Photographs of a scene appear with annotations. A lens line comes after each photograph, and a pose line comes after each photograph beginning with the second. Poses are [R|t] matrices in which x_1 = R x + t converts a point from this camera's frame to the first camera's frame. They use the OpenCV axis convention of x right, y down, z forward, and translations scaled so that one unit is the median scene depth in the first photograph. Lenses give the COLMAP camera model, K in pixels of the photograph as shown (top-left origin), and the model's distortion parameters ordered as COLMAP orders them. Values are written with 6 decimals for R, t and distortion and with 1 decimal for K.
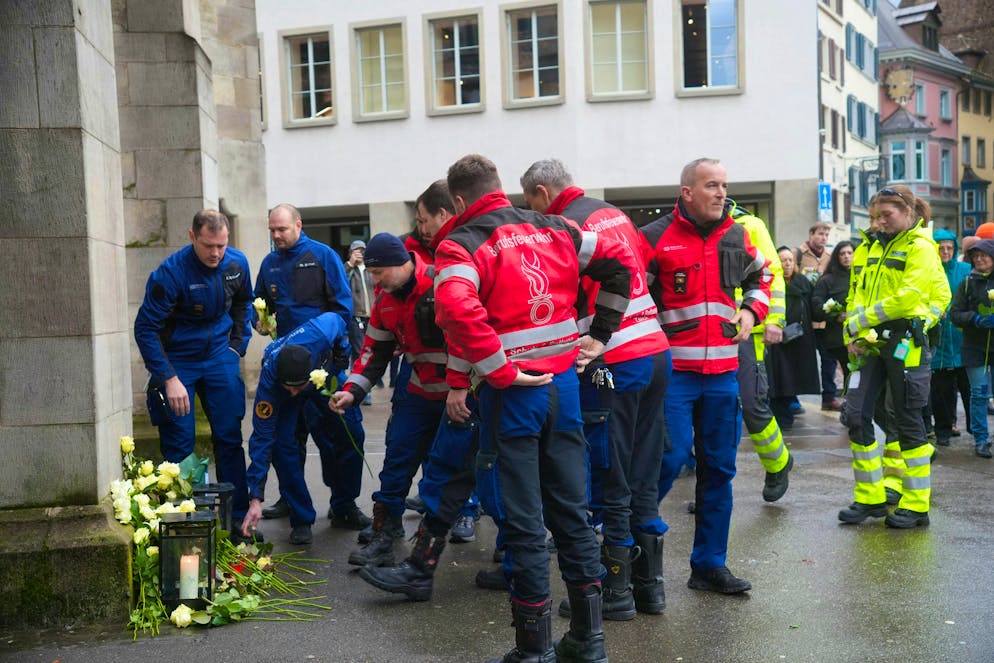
lens RADIAL K [[1448.3, 0, 497.0], [0, 1448.3, 331.5], [0, 0, 1]] dist [0.131975, 0.796510]
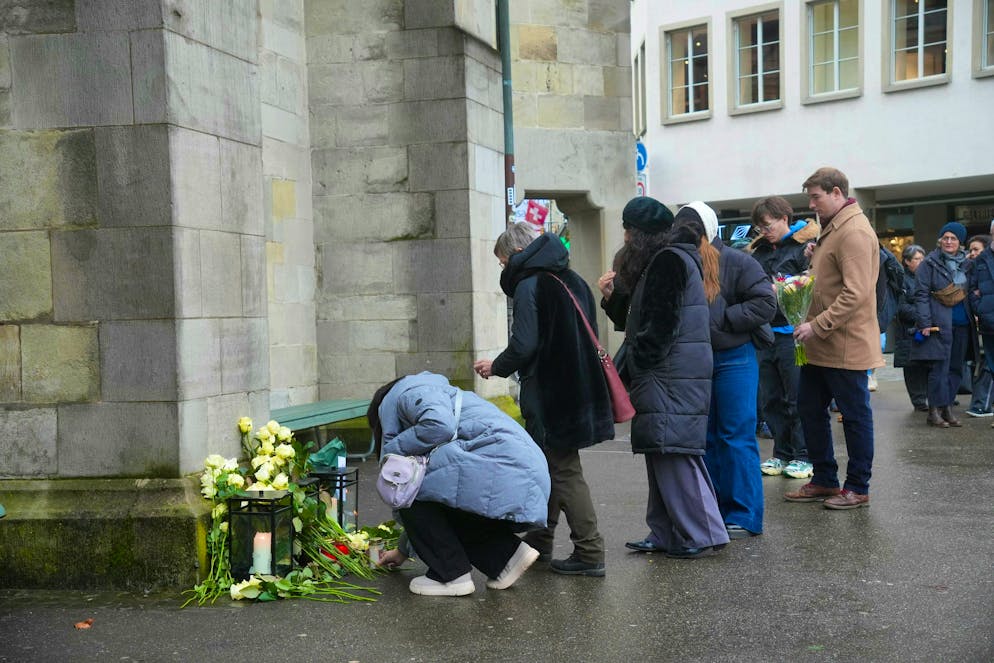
lens RADIAL K [[1528.9, 0, 497.0], [0, 1528.9, 331.5], [0, 0, 1]] dist [0.157792, 1.093473]
pose [[0.936105, 0.012242, -0.351508, 0.325222], [-0.012486, 0.999921, 0.001573, 0.007119], [0.351499, 0.002916, 0.936184, 0.040202]]
